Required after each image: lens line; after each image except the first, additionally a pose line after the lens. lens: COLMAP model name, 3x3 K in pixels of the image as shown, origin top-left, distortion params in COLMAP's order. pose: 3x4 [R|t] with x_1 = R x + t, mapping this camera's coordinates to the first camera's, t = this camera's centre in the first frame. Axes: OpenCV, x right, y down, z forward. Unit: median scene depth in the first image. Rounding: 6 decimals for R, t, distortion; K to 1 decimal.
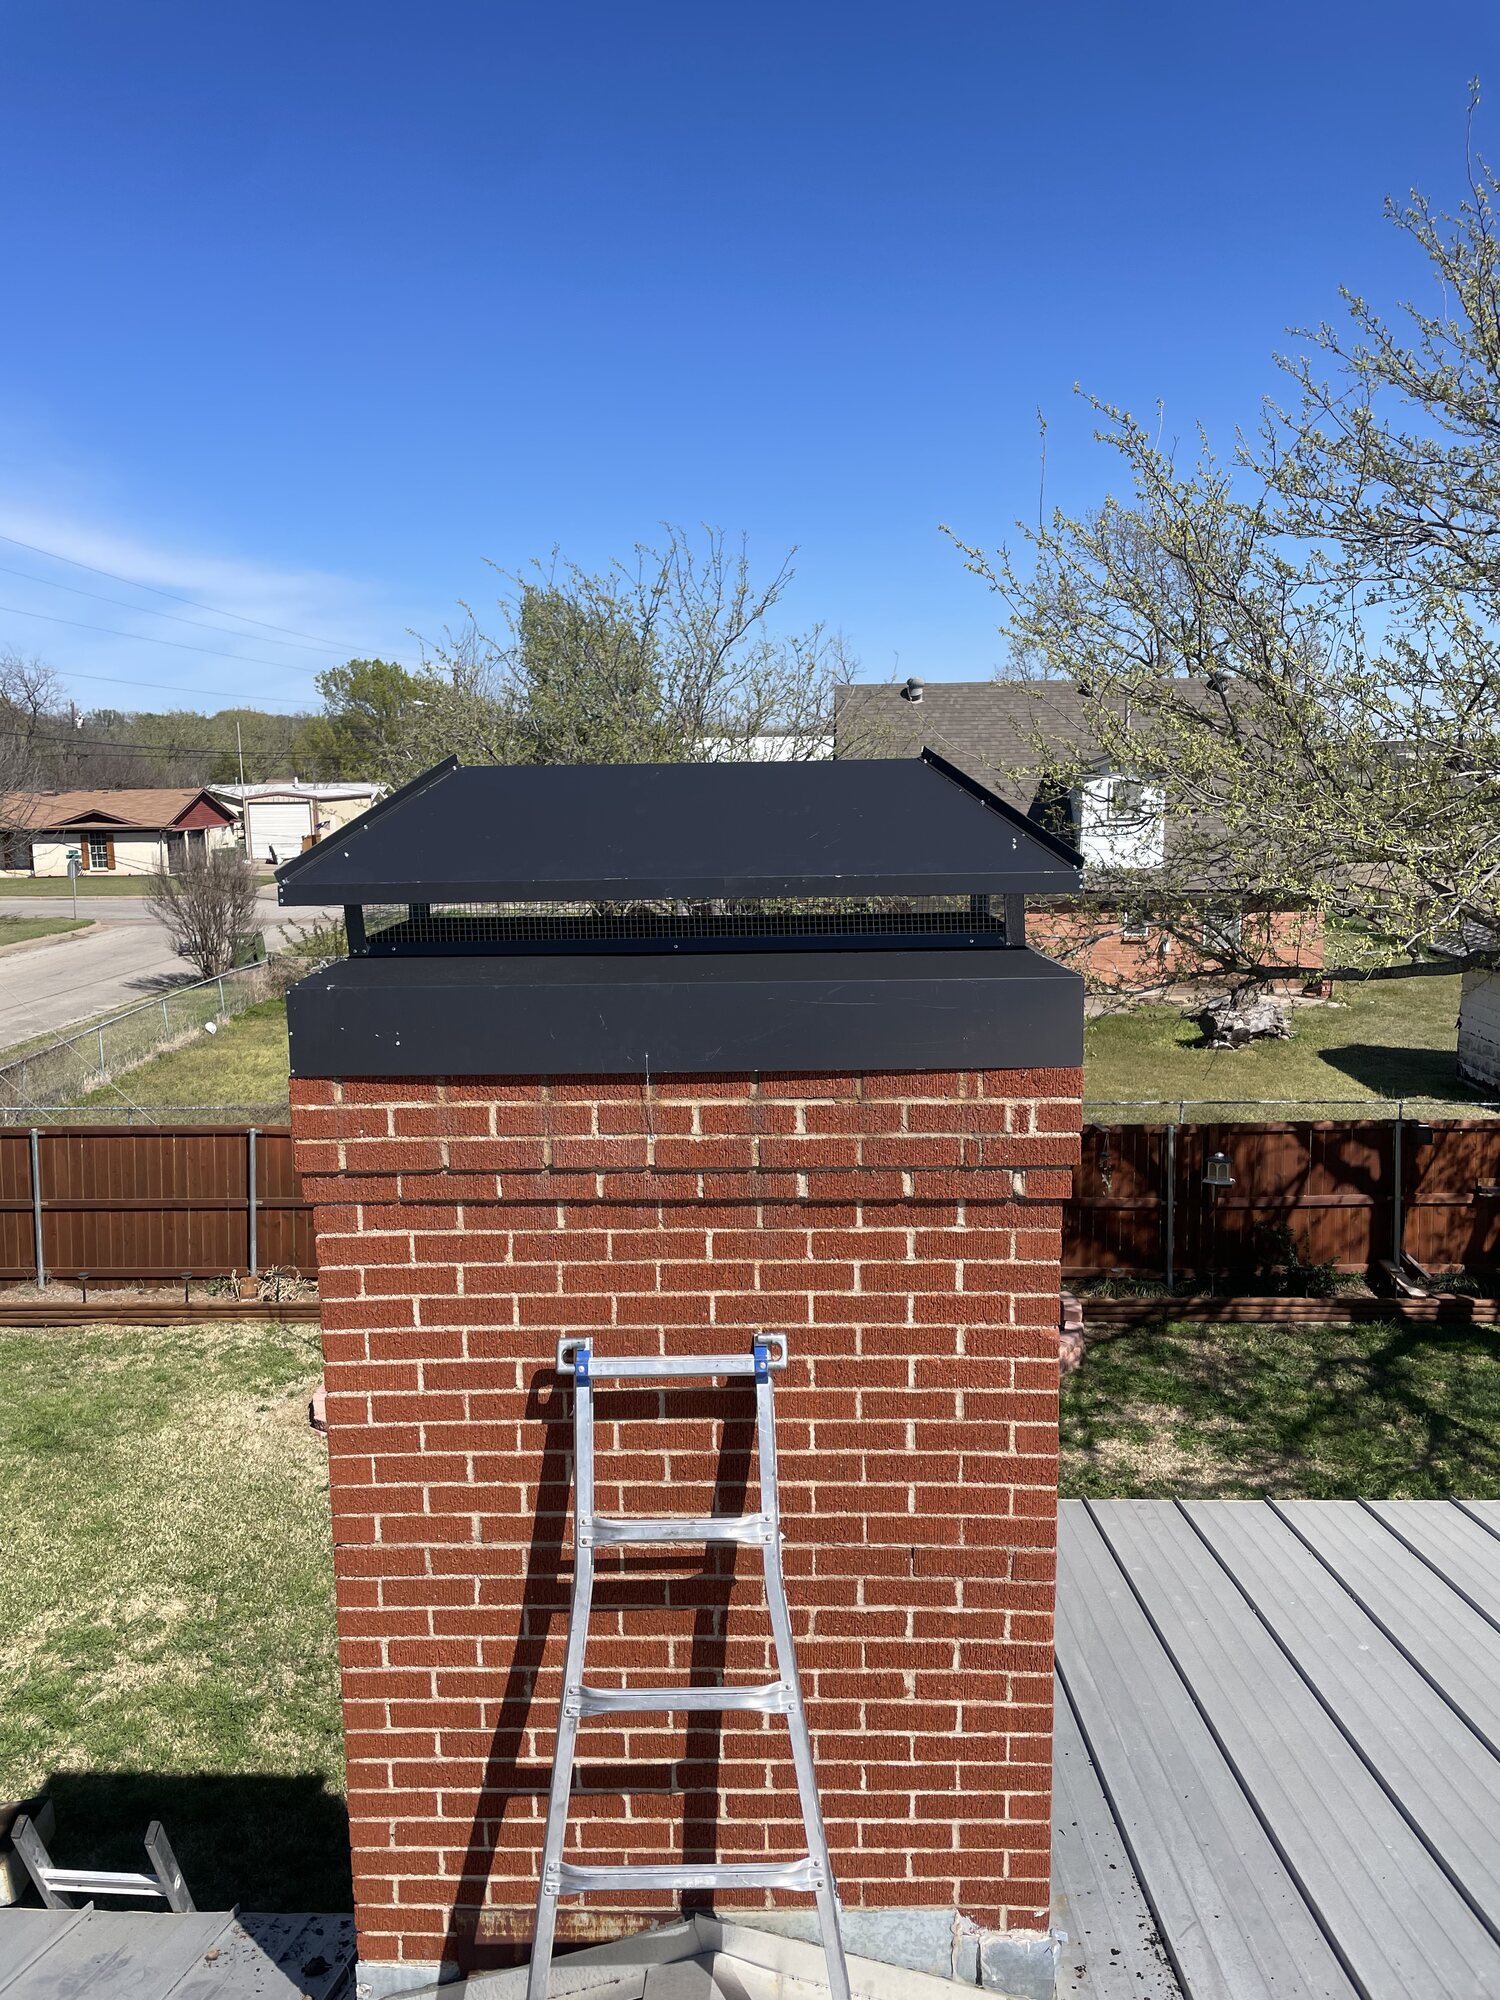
lens RADIAL K [[1538.8, 0, 755.4], [0, 1538.8, 978.7], [0, 0, 1]] dist [0.078359, -0.109741]
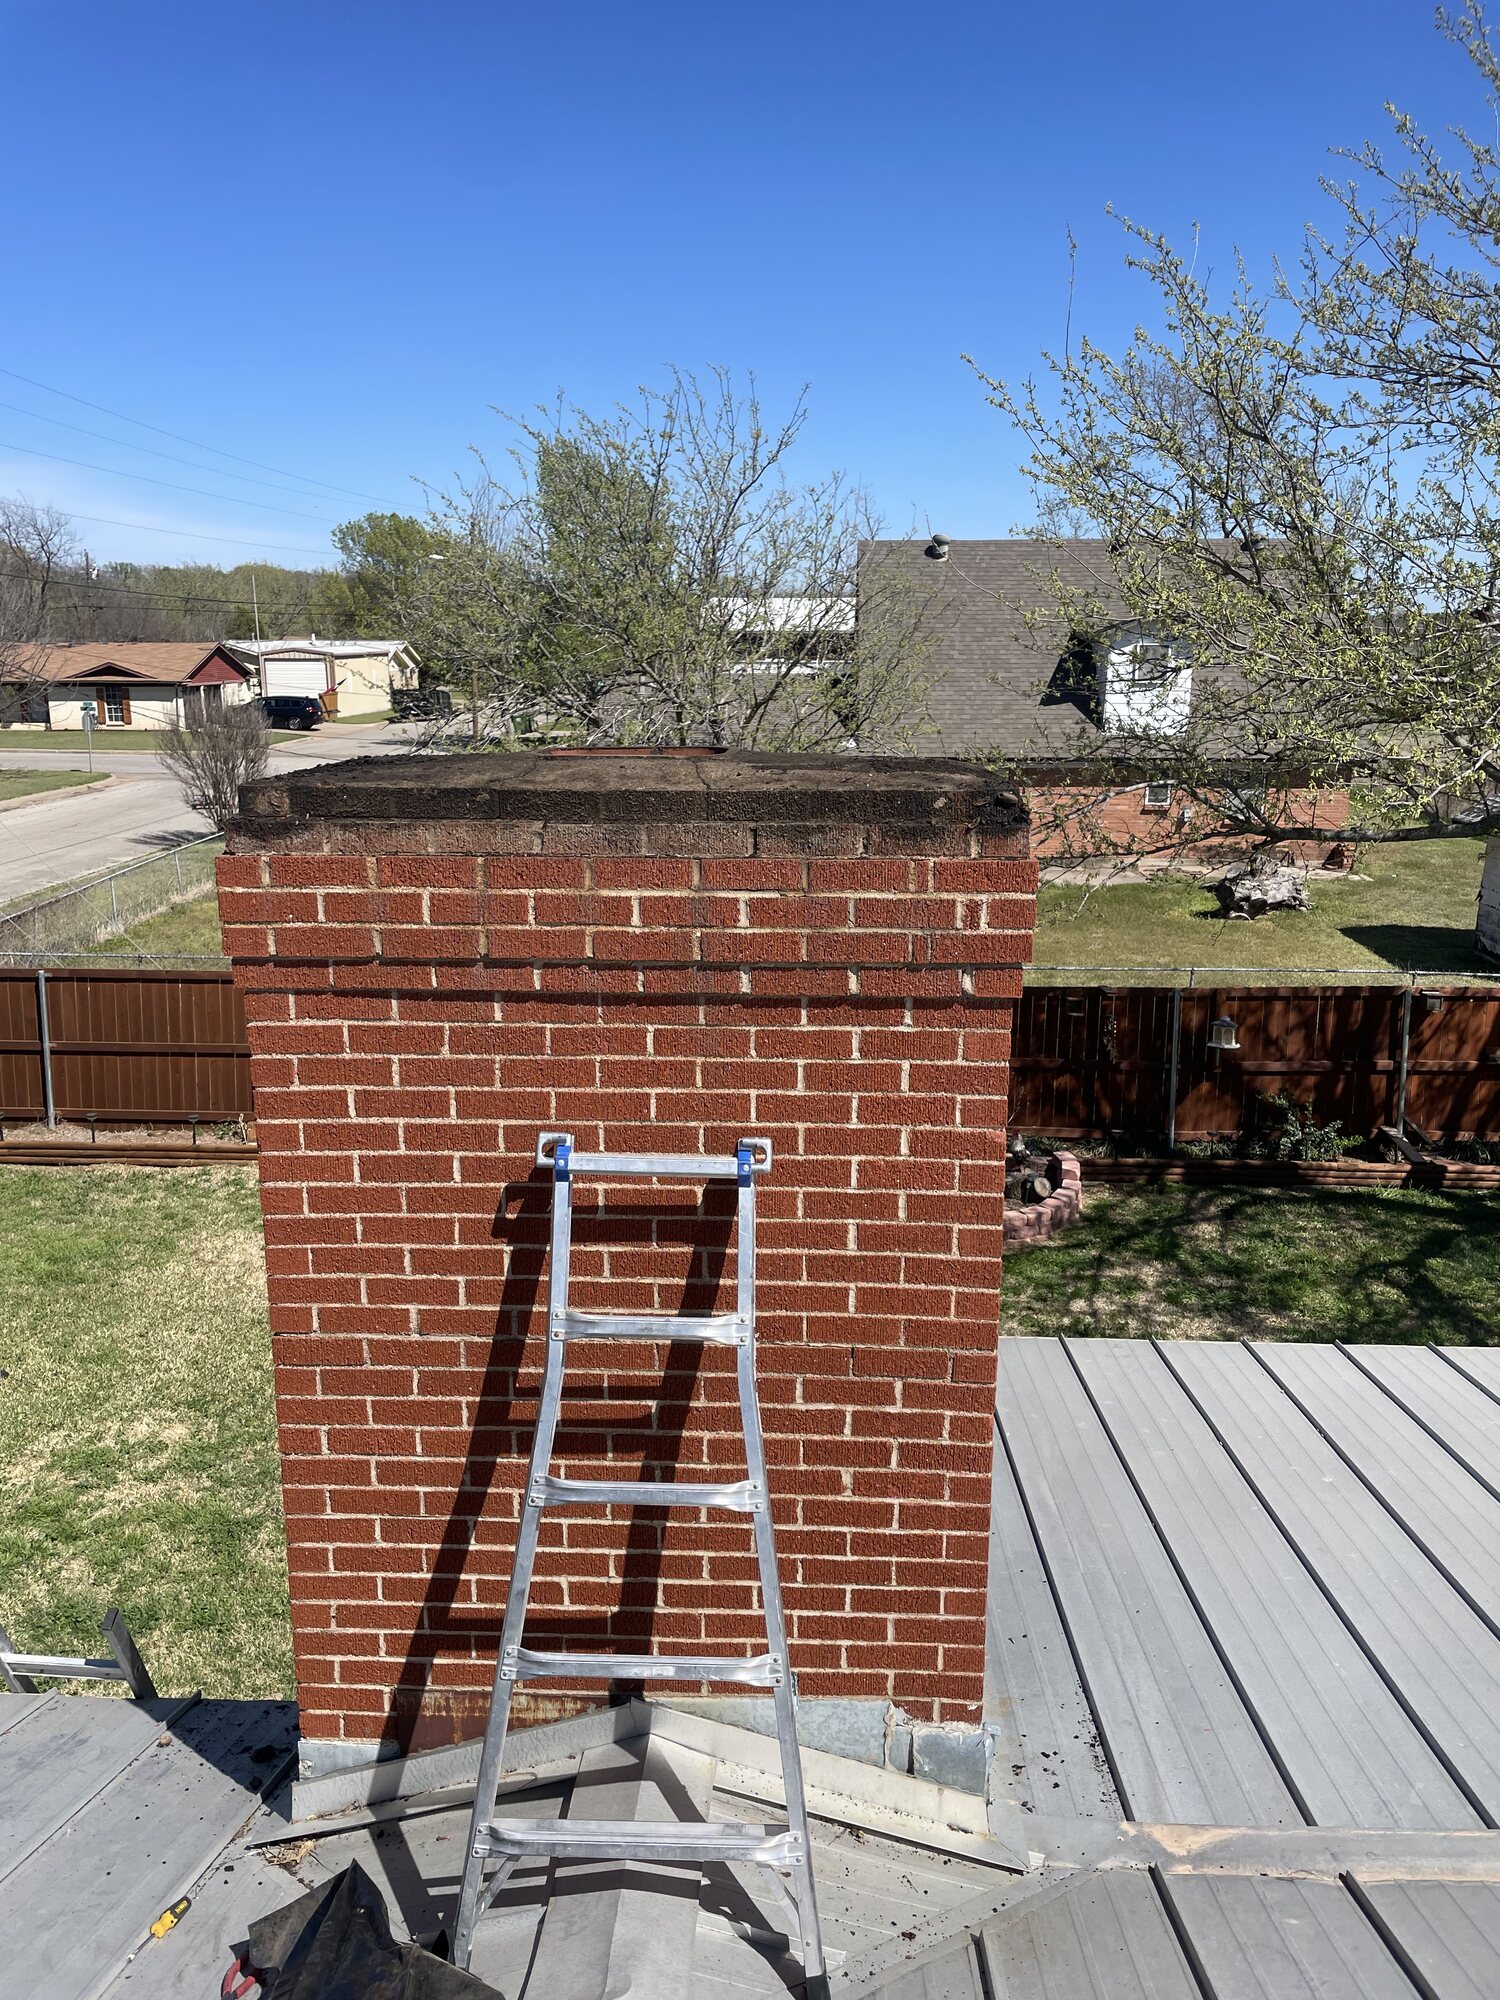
lens RADIAL K [[1538.8, 0, 755.4], [0, 1538.8, 978.7], [0, 0, 1]] dist [0.078359, -0.109741]
pose [[0.999743, 0.018204, -0.013529, 0.046875], [-0.017033, 0.996477, 0.082113, 0.049975], [0.014976, -0.081861, 0.996531, 0.033179]]
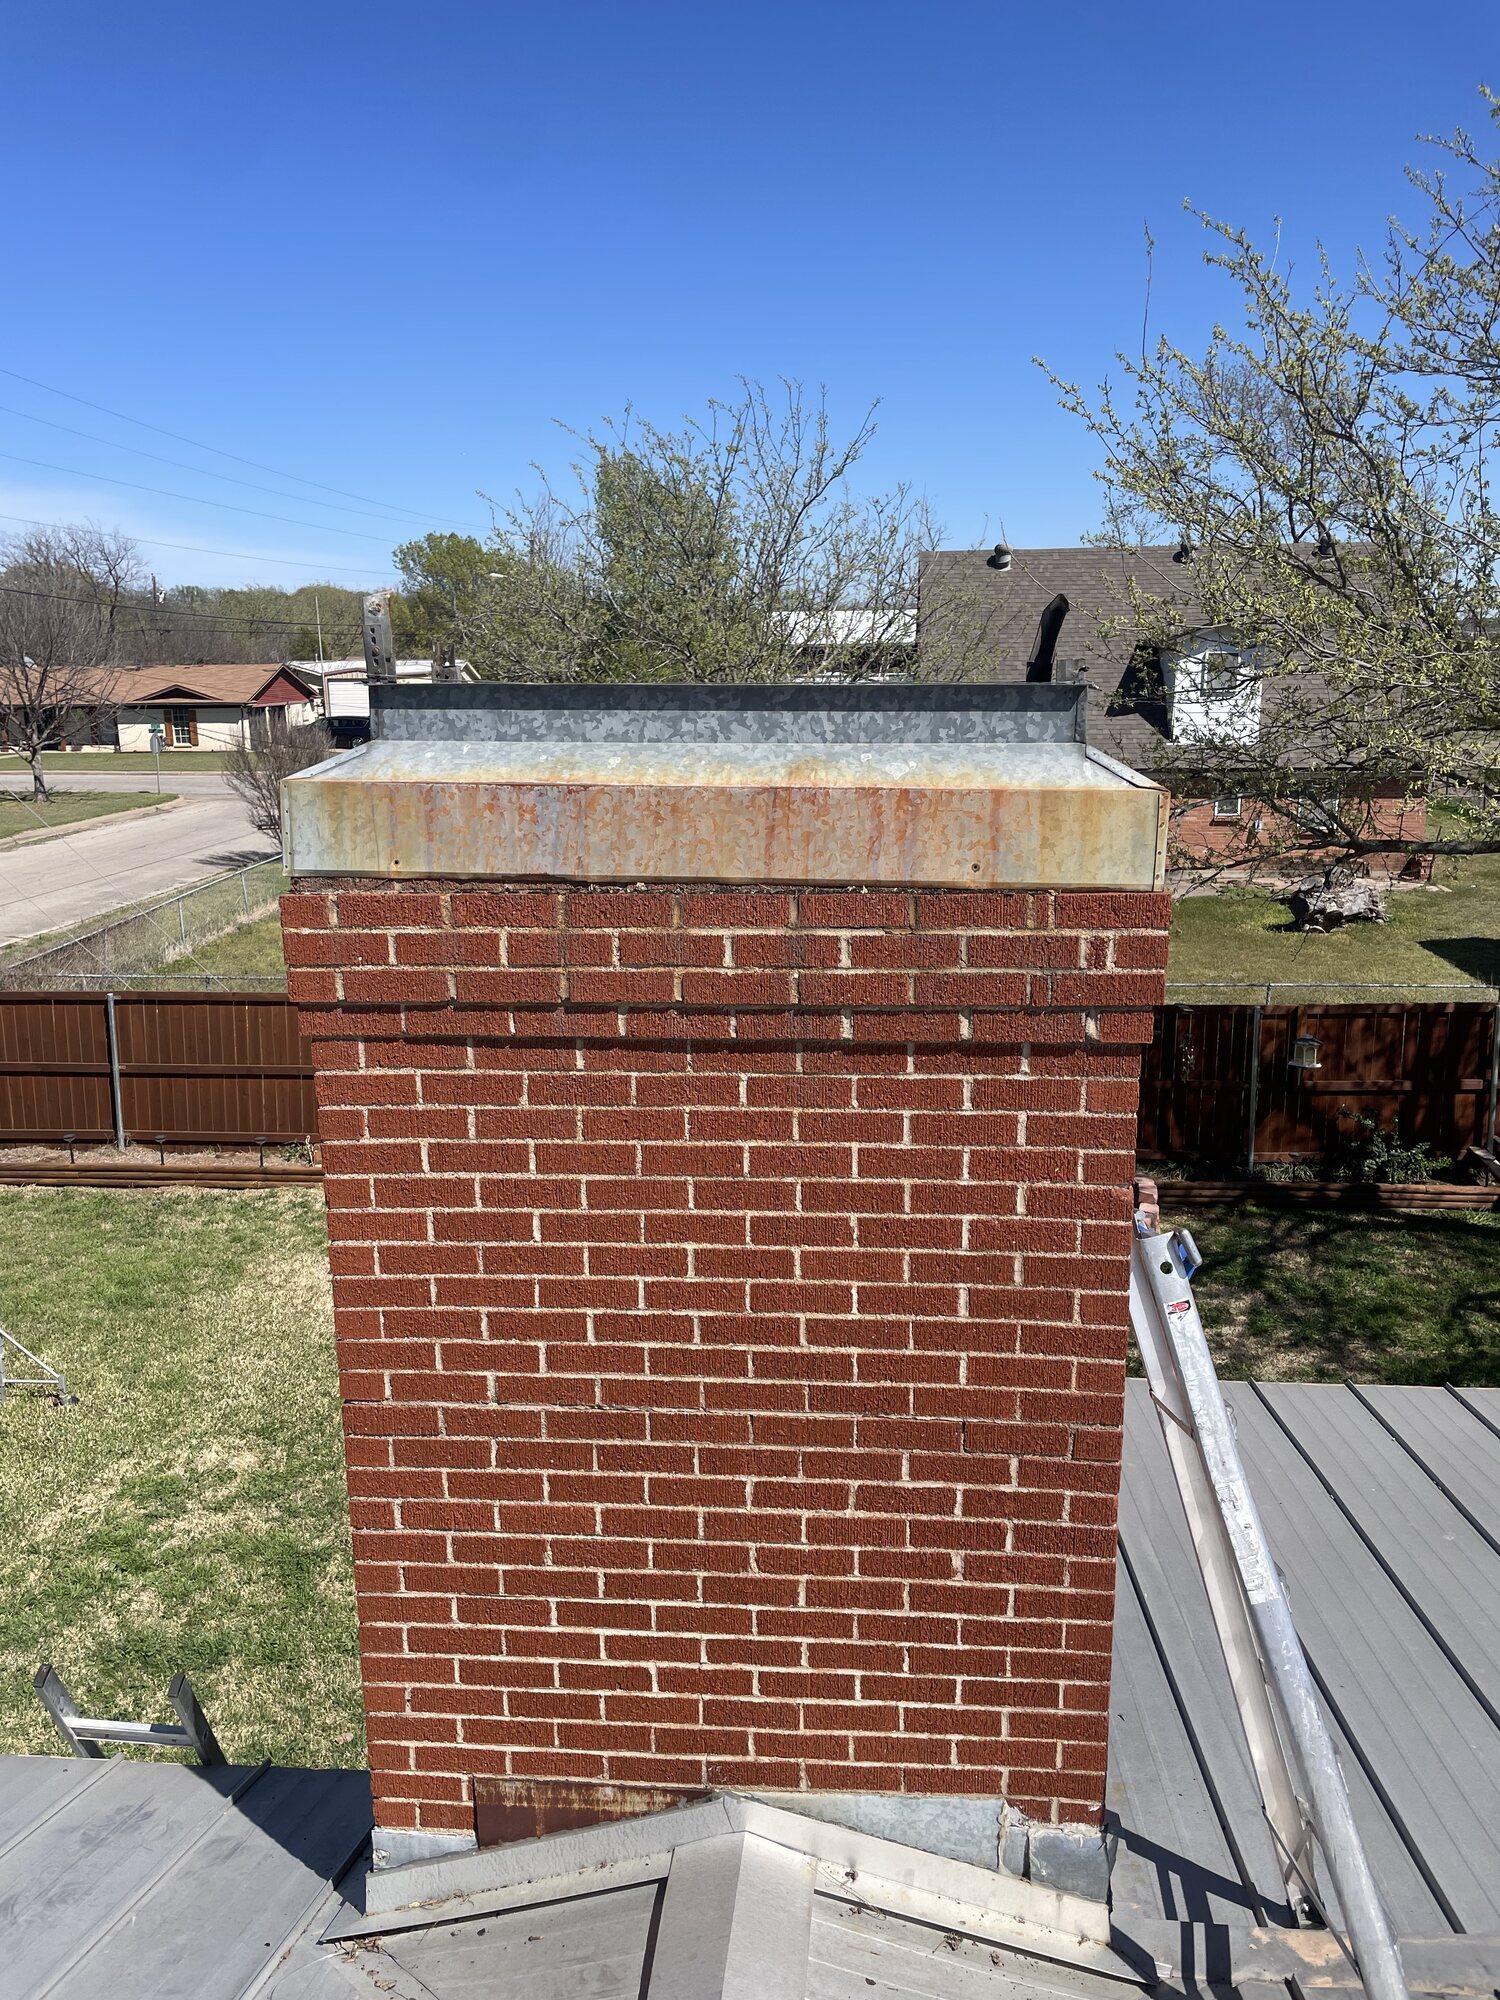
lens RADIAL K [[1534.8, 0, 754.1], [0, 1534.8, 995.7], [0, 0, 1]] dist [0.081036, -0.114513]
pose [[0.998576, 0.013132, -0.051703, 0.021198], [-0.008704, 0.996347, 0.084953, 0.039108], [0.052630, -0.084382, 0.995043, 0.105847]]
